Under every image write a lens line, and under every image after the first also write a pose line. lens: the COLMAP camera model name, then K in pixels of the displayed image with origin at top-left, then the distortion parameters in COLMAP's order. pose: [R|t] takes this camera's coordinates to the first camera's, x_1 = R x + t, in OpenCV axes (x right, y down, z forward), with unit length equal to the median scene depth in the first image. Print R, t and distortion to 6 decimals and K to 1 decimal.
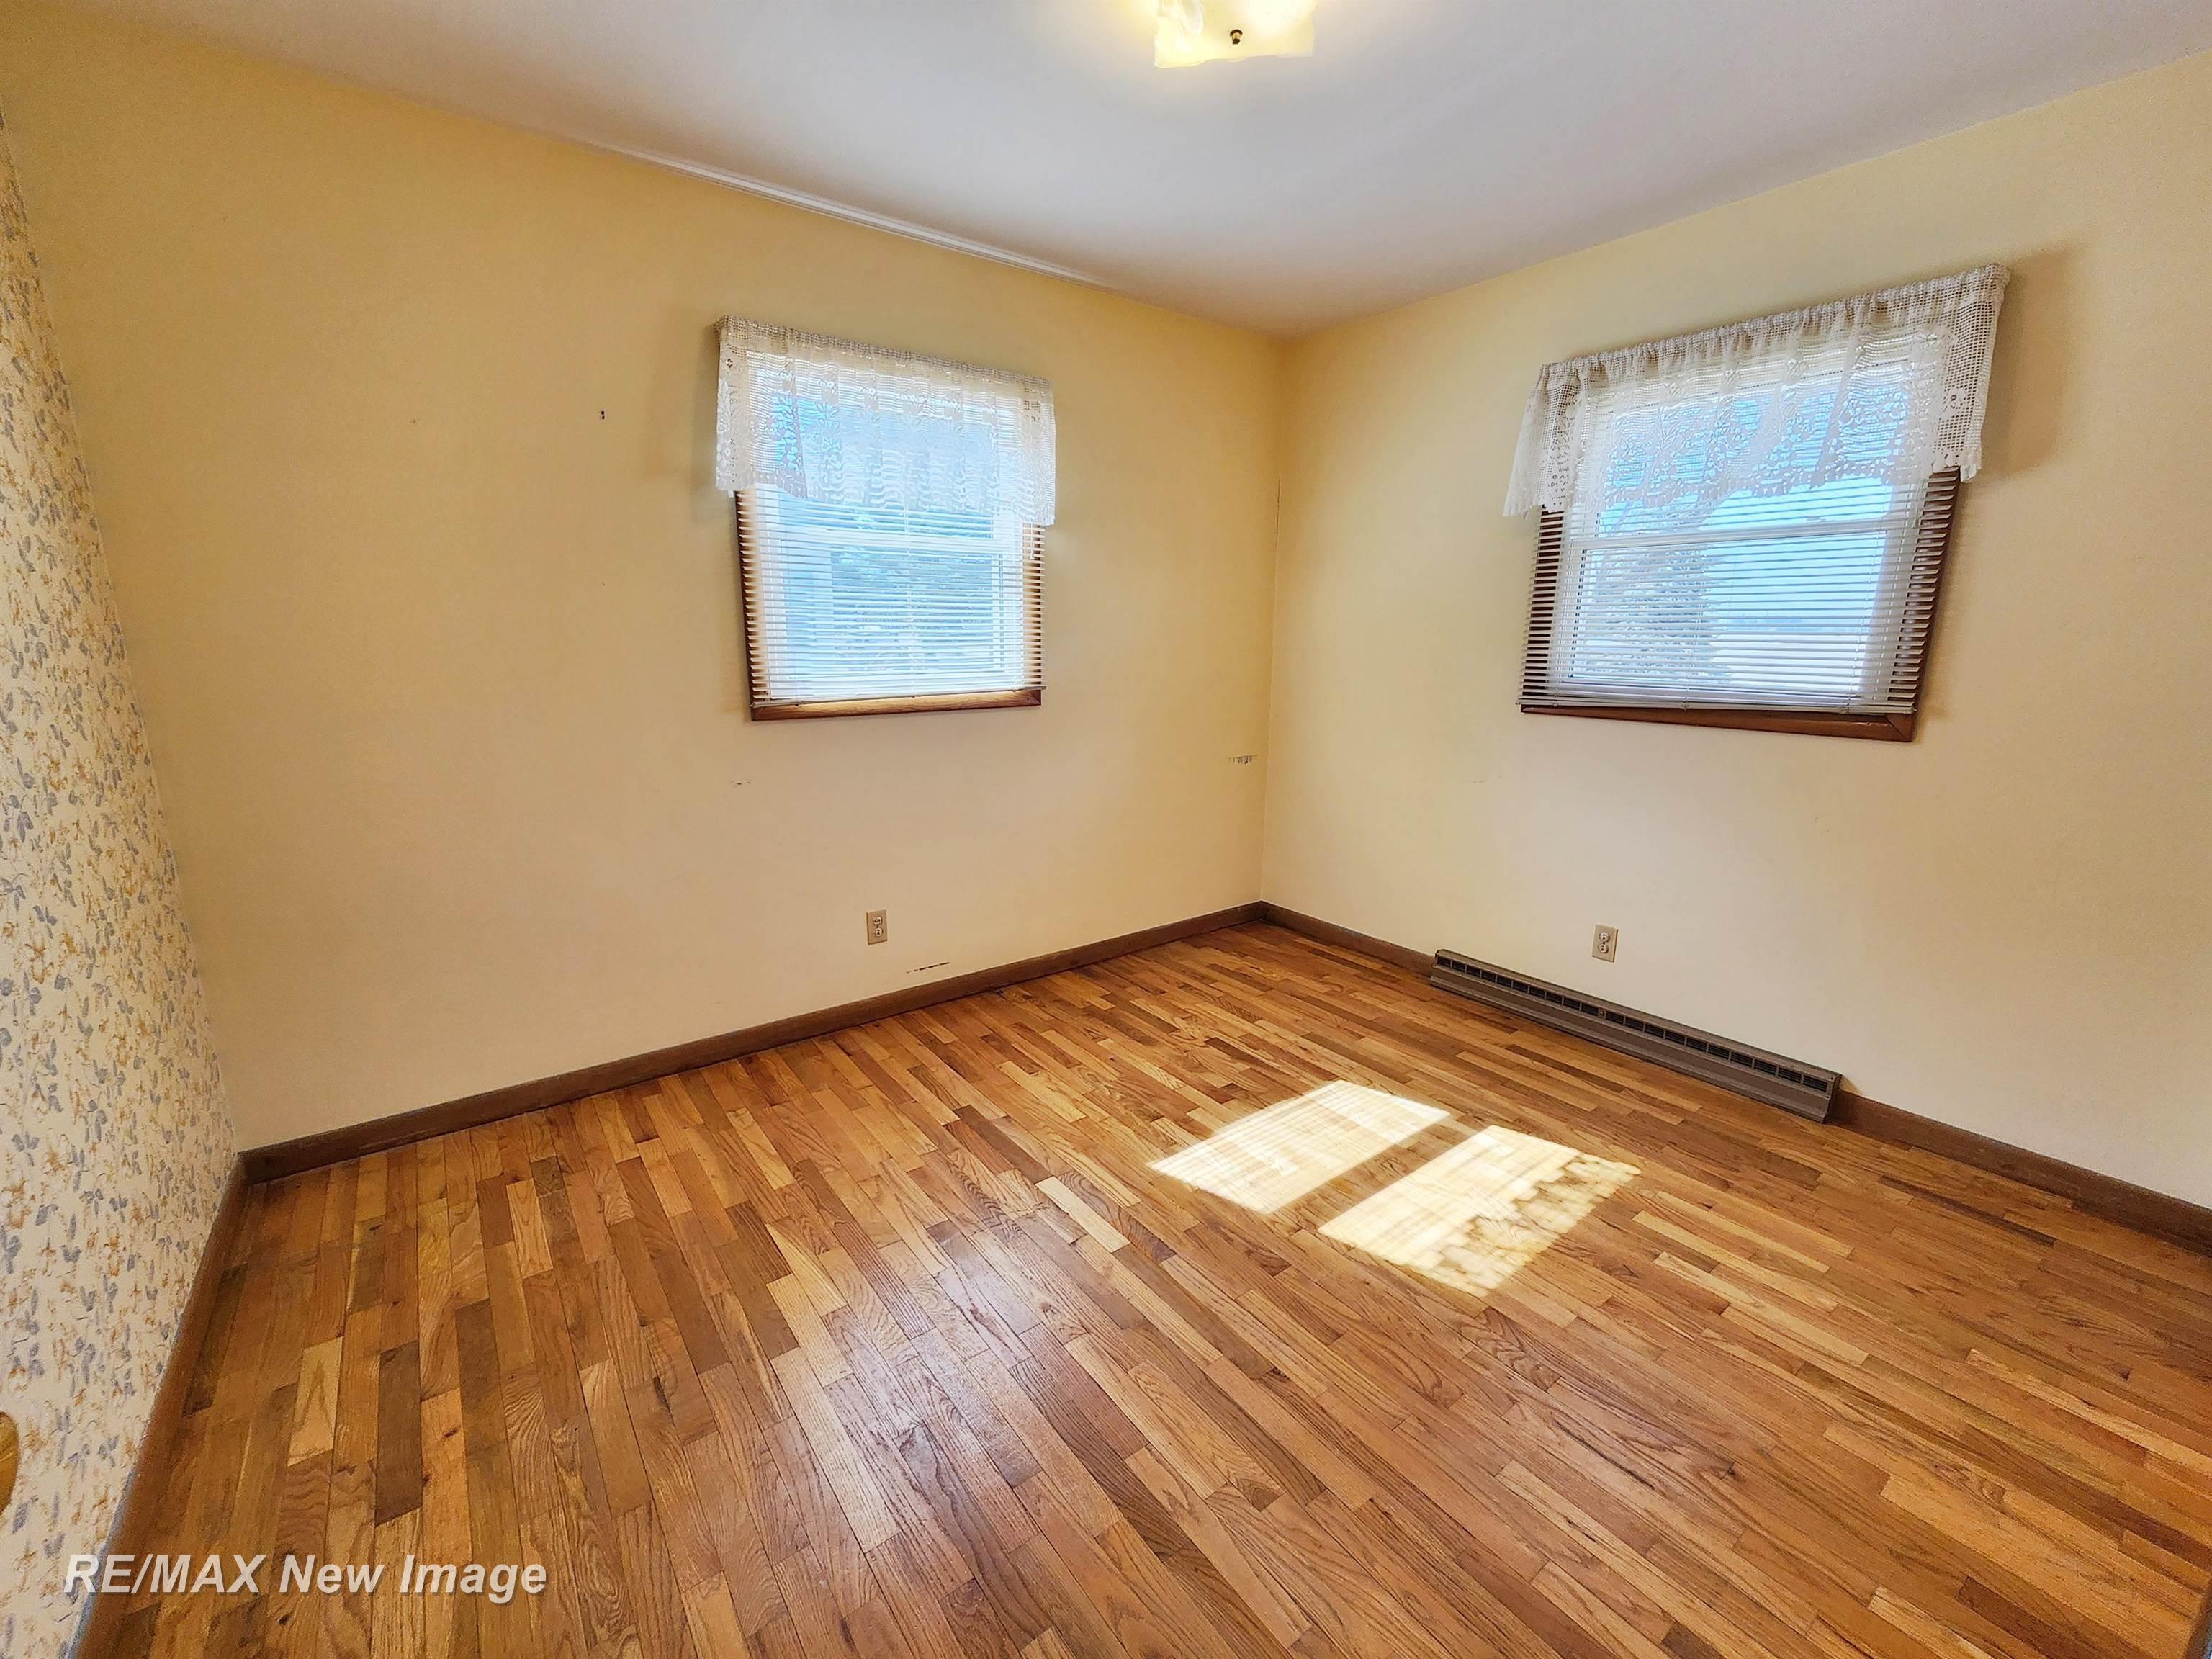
lens RADIAL K [[908.1, 0, 1095.1], [0, 908.1, 823.9], [0, 0, 1]] dist [0.001961, -0.000094]
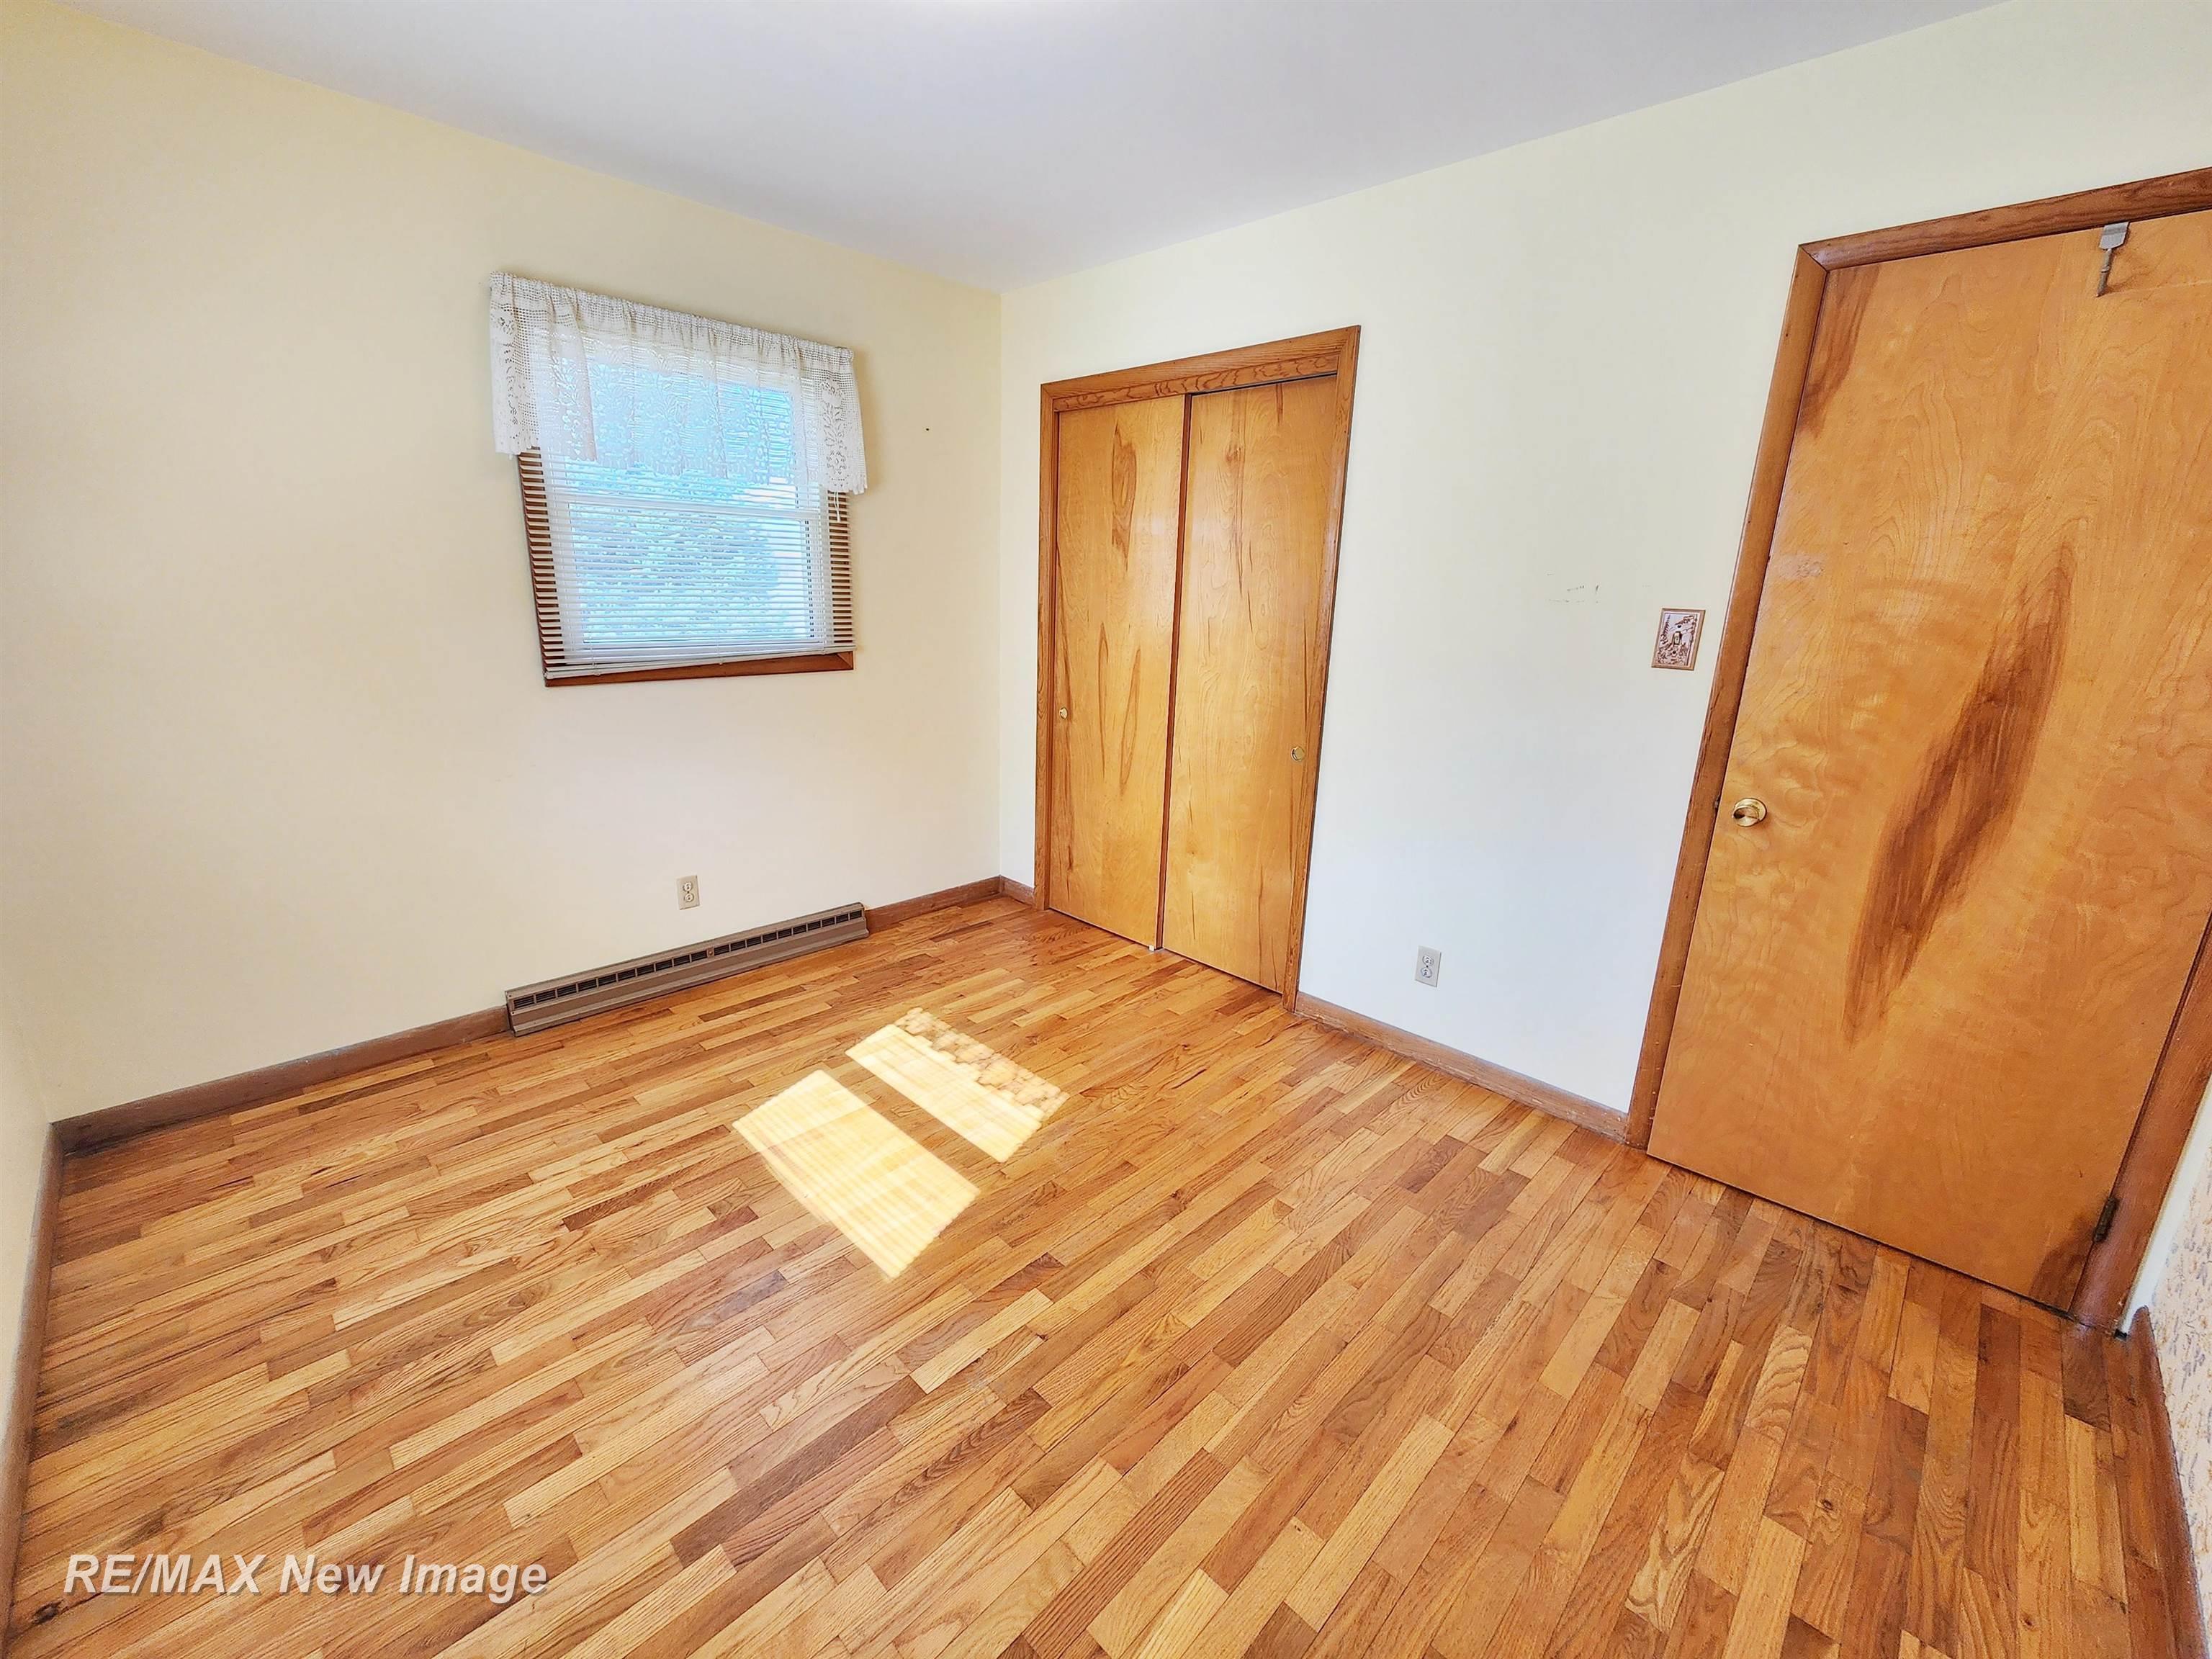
lens RADIAL K [[908.1, 0, 1089.2], [0, 908.1, 829.7], [0, 0, 1]] dist [0.001961, -0.000094]
pose [[-0.146460, -0.271483, 0.951234, -0.571421], [0.181790, 0.937840, 0.295650, -0.191431], [-0.972369, 0.216226, -0.088003, 0.730169]]
